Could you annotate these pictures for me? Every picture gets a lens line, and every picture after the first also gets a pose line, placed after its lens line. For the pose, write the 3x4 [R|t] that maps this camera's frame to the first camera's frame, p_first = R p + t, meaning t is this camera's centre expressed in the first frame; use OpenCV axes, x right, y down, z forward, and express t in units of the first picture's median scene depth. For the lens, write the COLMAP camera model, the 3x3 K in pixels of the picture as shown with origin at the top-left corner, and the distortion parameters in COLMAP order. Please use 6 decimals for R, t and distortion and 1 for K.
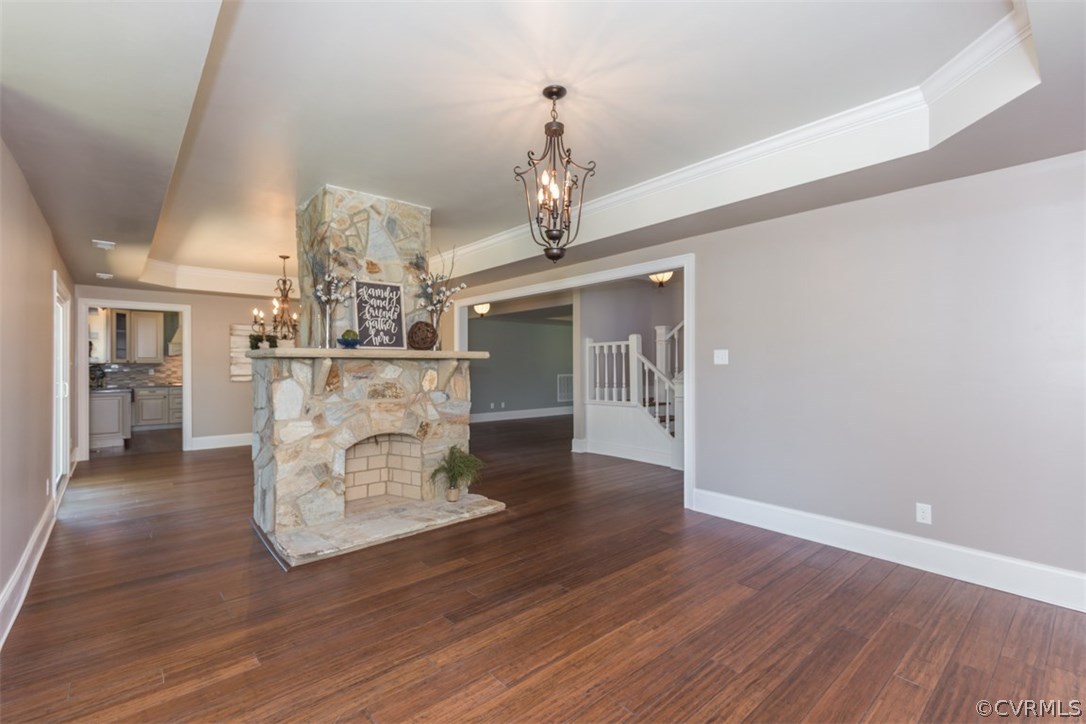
lens RADIAL K [[480.9, 0, 543.0], [0, 480.9, 362.0], [0, 0, 1]] dist [0.003738, -0.000588]
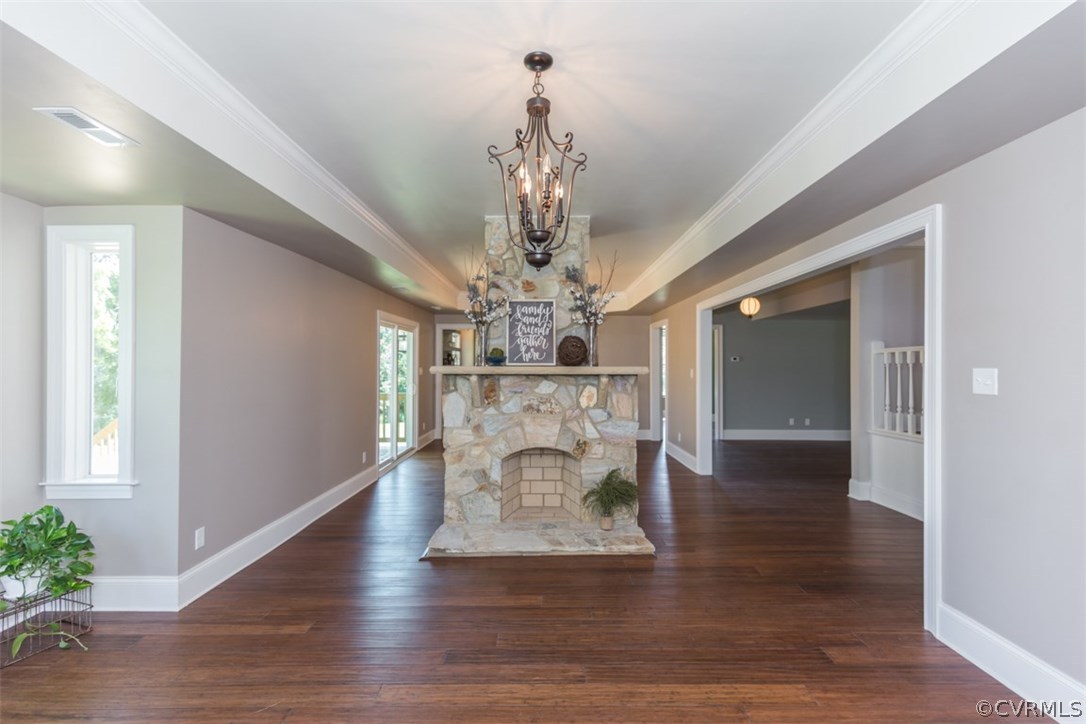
lens RADIAL K [[480.9, 0, 543.0], [0, 480.9, 362.0], [0, 0, 1]] dist [0.003738, -0.000588]
pose [[0.753857, -0.000979, -0.657038, 0.352353], [-0.000953, 0.999996, -0.002584, -0.030834], [0.657038, 0.002574, 0.753853, 0.243784]]
